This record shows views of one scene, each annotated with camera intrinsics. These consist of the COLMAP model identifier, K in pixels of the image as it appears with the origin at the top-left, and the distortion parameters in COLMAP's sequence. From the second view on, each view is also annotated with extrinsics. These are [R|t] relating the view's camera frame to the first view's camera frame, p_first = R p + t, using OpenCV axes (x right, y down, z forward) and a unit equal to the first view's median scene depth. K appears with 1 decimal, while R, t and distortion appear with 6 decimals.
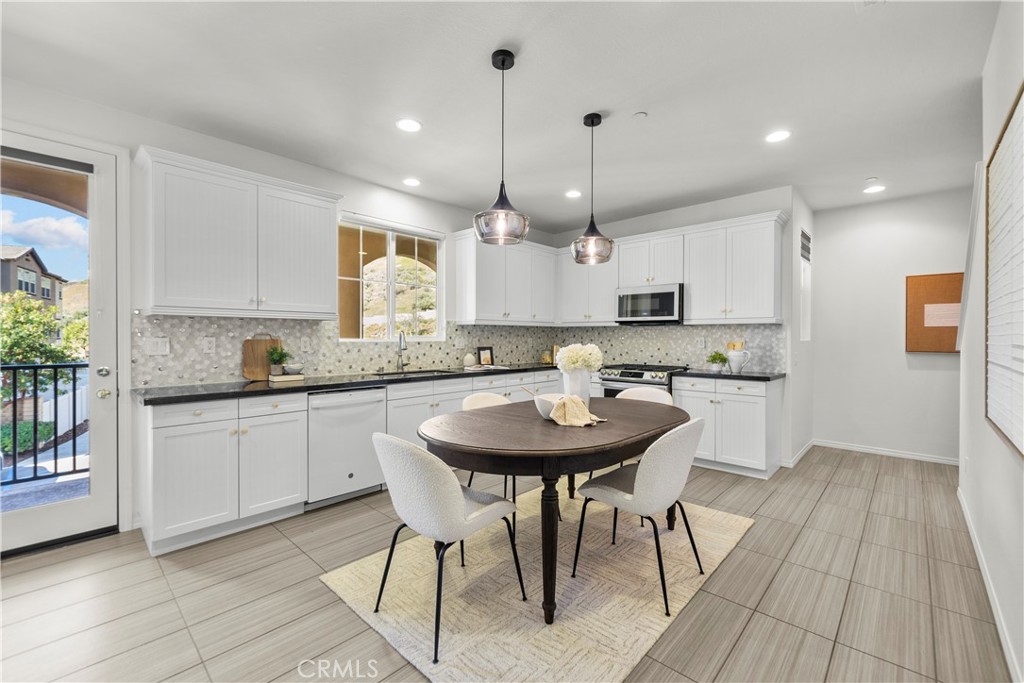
lens RADIAL K [[420.6, 0, 513.7], [0, 420.6, 339.5], [0, 0, 1]] dist [0.003409, -0.000378]
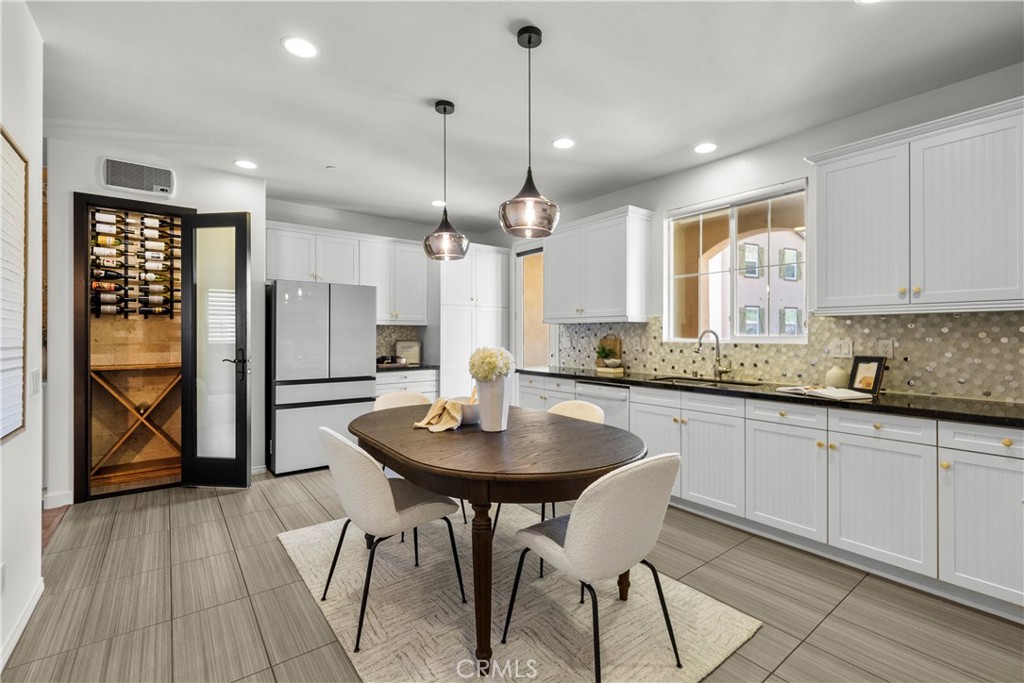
lens RADIAL K [[458.5, 0, 516.7], [0, 458.5, 332.7], [0, 0, 1]] dist [0.001752, 0.000650]
pose [[-0.168885, -0.004438, -0.985626, 0.644216], [-0.005453, 0.999979, -0.003569, -0.009072], [0.985621, 0.004771, -0.168905, 0.727467]]
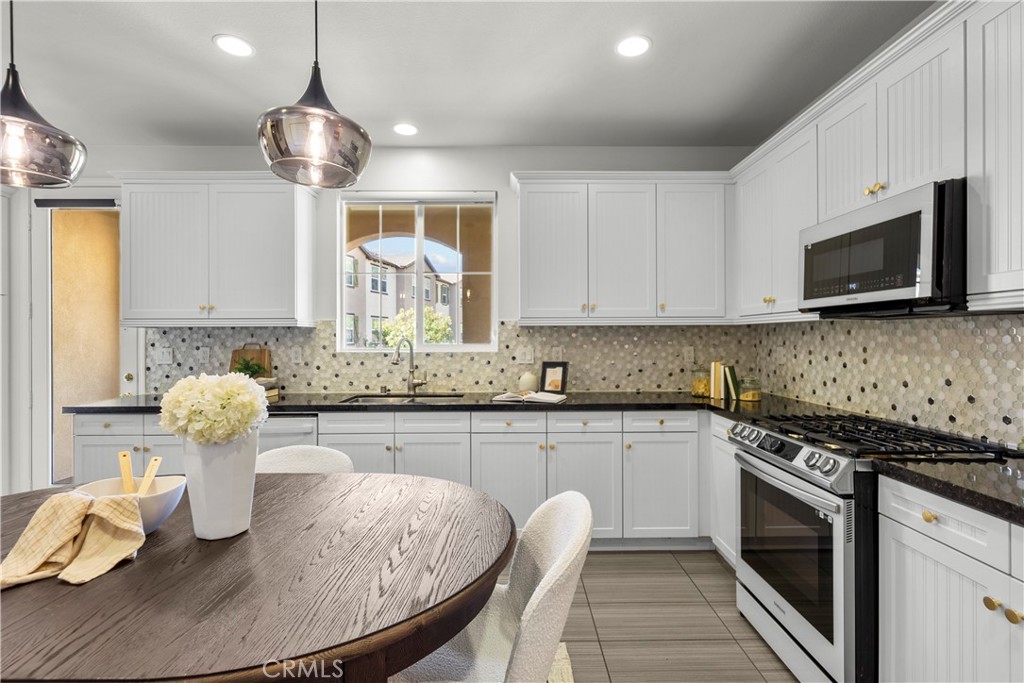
lens RADIAL K [[485.0, 0, 522.5], [0, 485.0, 340.9], [0, 0, 1]] dist [0.003394, -0.000405]
pose [[0.685437, -0.001300, -0.728131, 0.454955], [0.000443, 0.999999, -0.001369, -0.013280], [0.728132, 0.000616, 0.685437, 0.534075]]
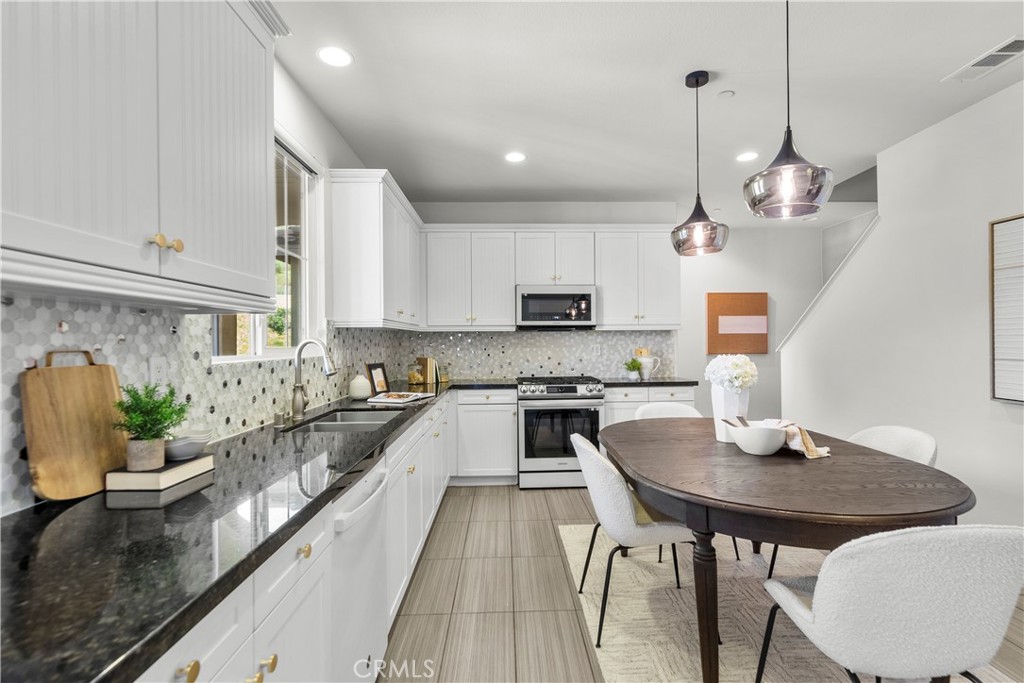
lens RADIAL K [[485.0, 0, 518.8], [0, 485.0, 342.0], [0, 0, 1]] dist [0.003394, -0.000405]
pose [[0.712200, -0.008366, 0.701926, -0.466577], [0.014744, 0.999887, -0.003042, -0.009800], [-0.701821, 0.012516, 0.712243, 0.378415]]
